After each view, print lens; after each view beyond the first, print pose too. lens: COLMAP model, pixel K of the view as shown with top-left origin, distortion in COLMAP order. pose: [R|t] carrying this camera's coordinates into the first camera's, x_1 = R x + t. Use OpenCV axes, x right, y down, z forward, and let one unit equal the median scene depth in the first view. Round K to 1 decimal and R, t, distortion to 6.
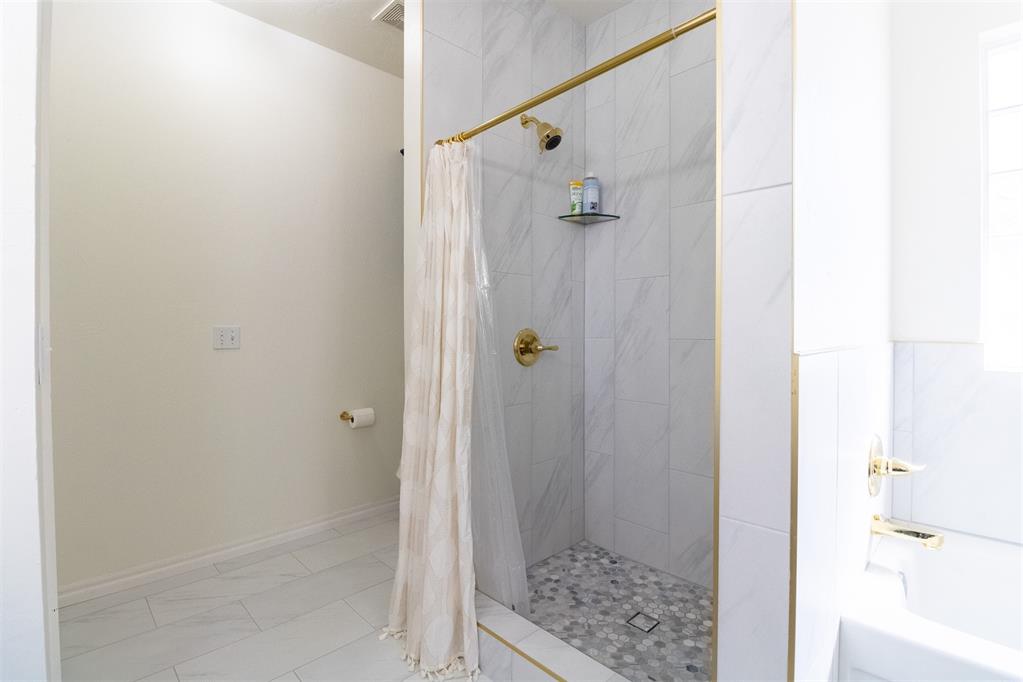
lens RADIAL K [[479.8, 0, 520.4], [0, 479.8, 336.2], [0, 0, 1]] dist [-0.002099, -0.010815]
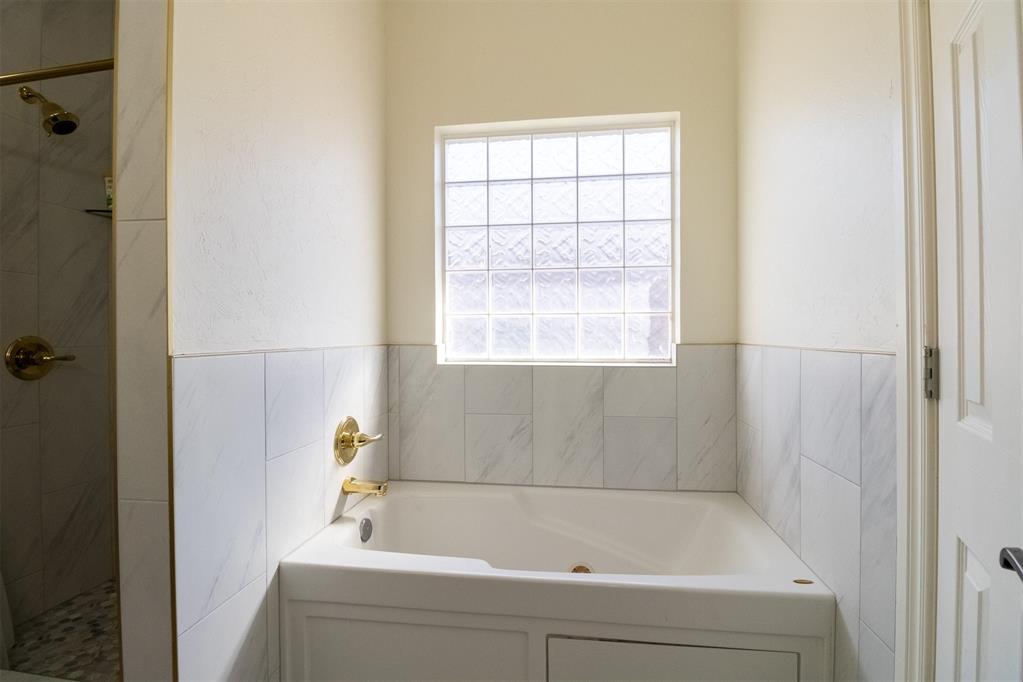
lens RADIAL K [[479.8, 0, 520.4], [0, 479.8, 336.2], [0, 0, 1]] dist [-0.002099, -0.010815]
pose [[0.793103, -0.004467, 0.609072, 0.202540], [0.011938, 0.999895, -0.008211, 0.001927], [-0.608971, 0.013783, 0.793073, -0.205133]]
